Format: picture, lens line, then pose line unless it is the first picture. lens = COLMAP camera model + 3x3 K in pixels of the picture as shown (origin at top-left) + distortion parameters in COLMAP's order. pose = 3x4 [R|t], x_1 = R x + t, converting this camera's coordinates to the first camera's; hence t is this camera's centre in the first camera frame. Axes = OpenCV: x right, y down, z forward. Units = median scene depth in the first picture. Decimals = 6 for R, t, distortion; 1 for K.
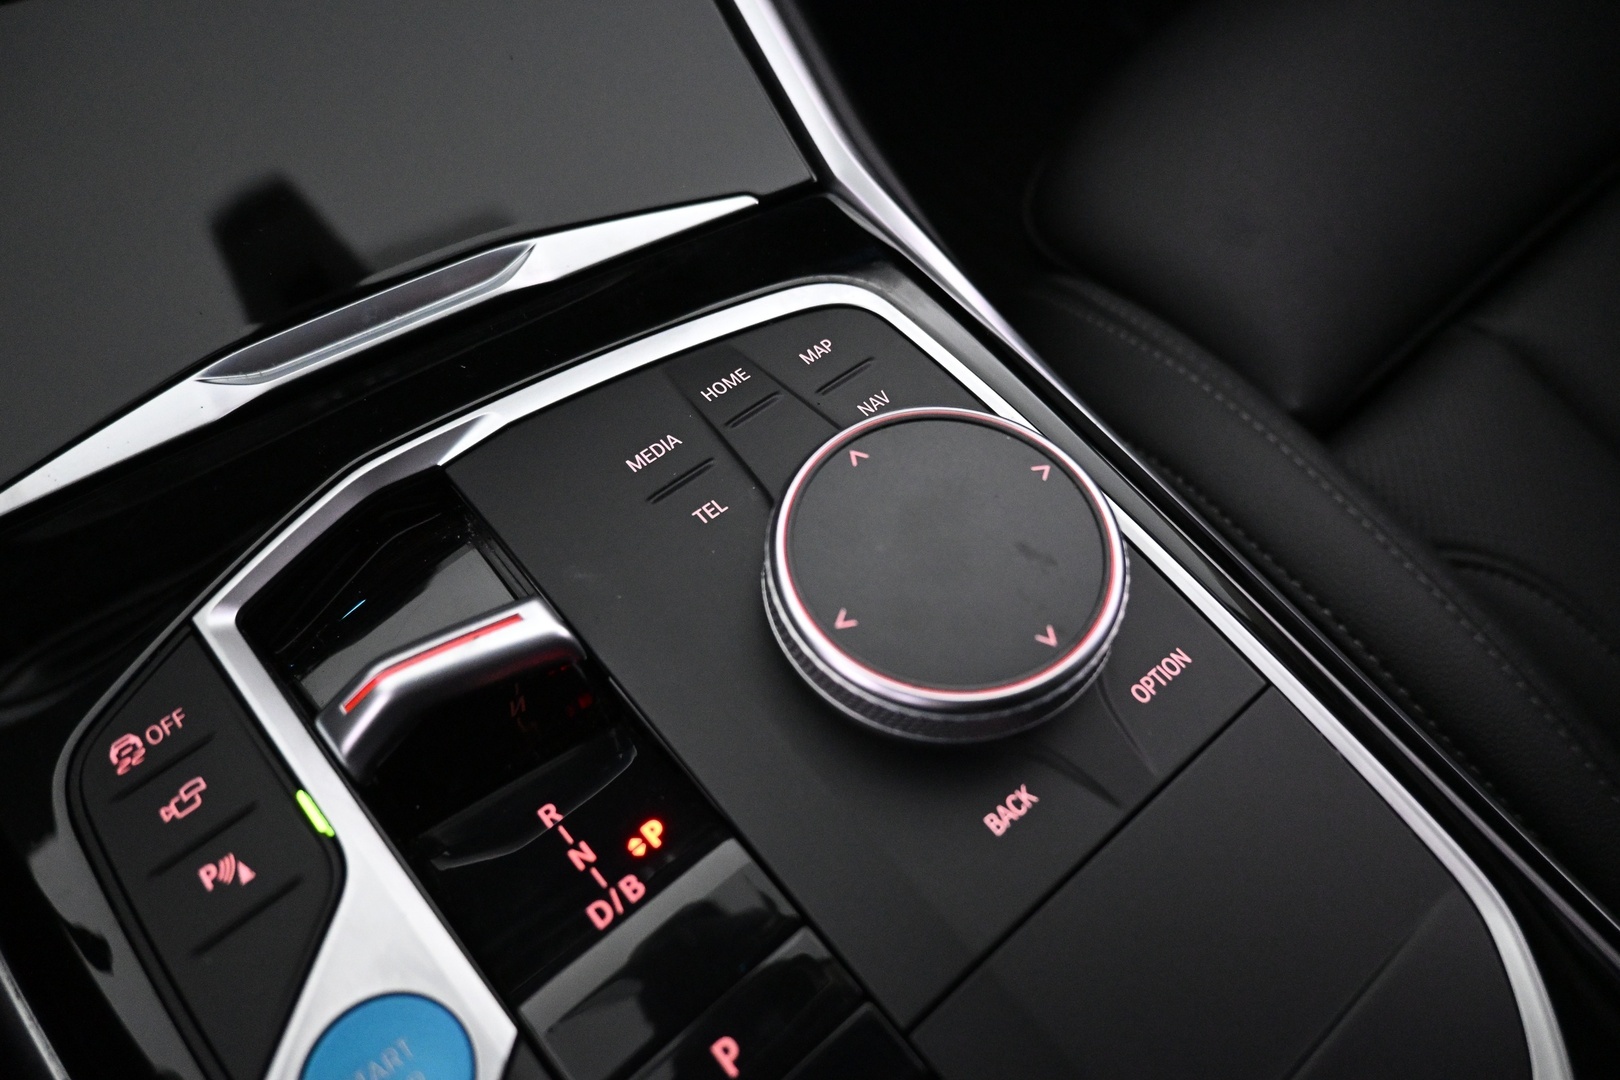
lens RADIAL K [[1097.1, 0, 828.2], [0, 1097.1, 541.2], [0, 0, 1]] dist [-0.001846, -0.001580]
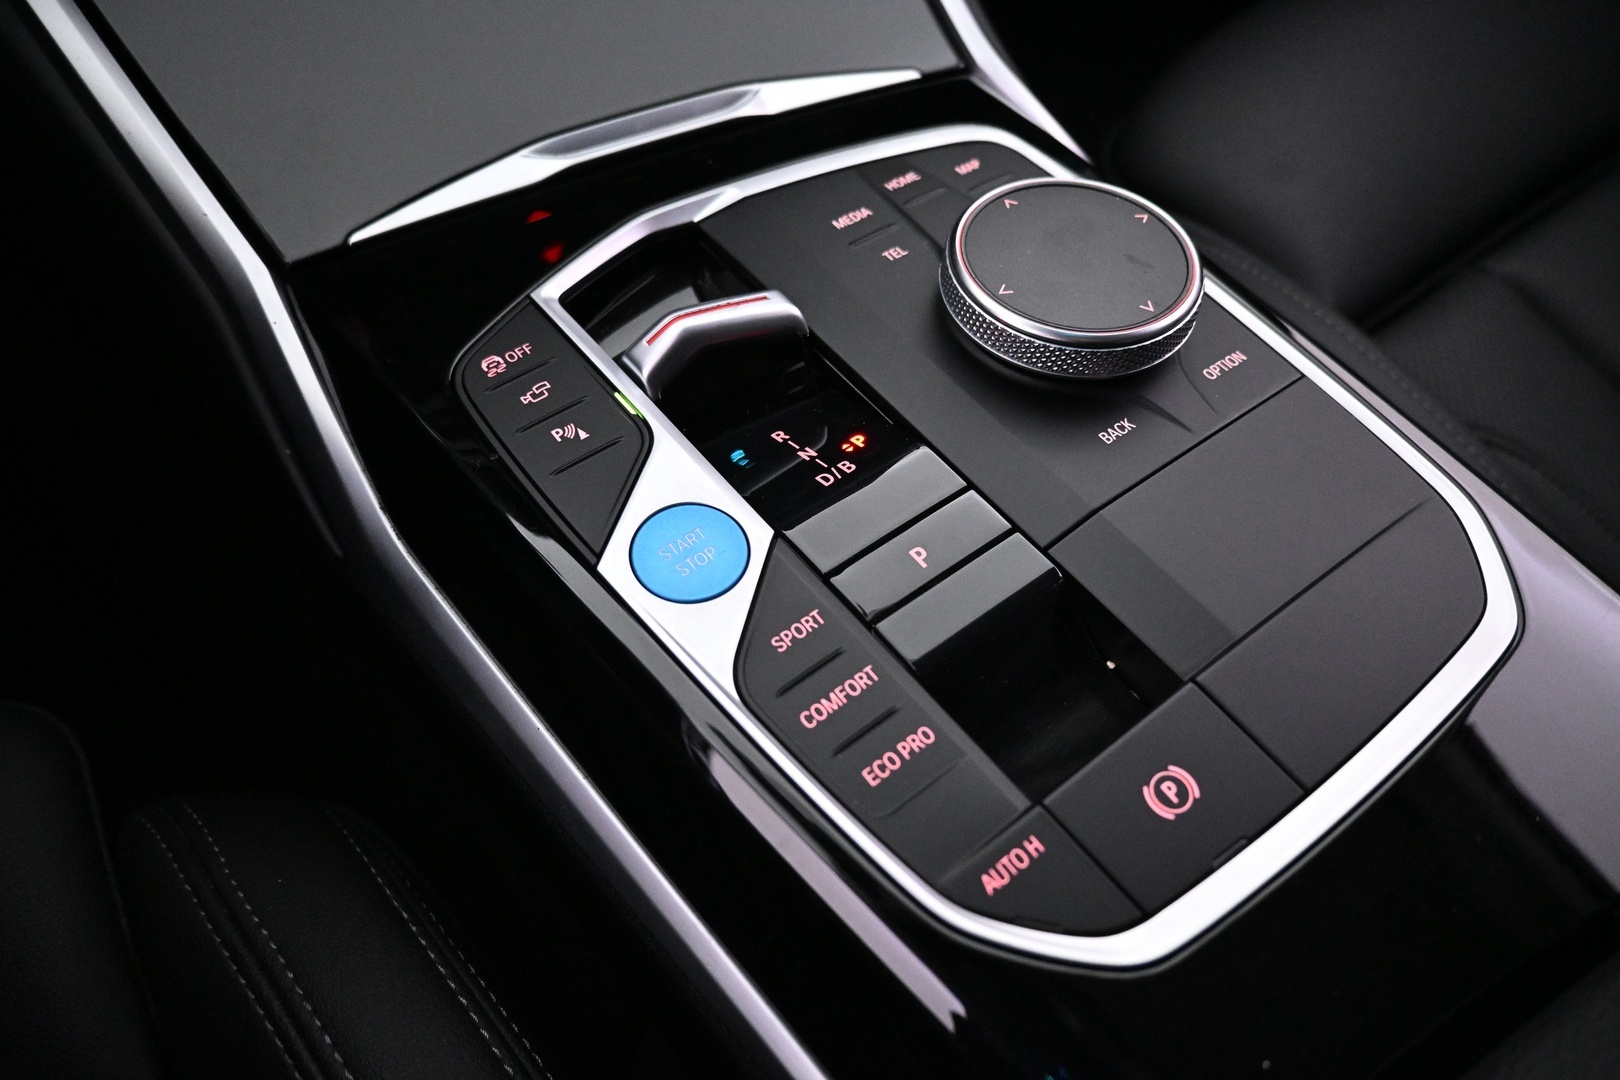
lens RADIAL K [[1118.2, 0, 810.0], [0, 1118.2, 540.0], [0, 0, 1]] dist [-0.009371, -0.004339]
pose [[0.997973, 0.054730, -0.032468, -0.164004], [-0.057506, 0.994112, -0.091843, 0.512934], [0.027250, 0.093524, 0.995244, -0.402919]]
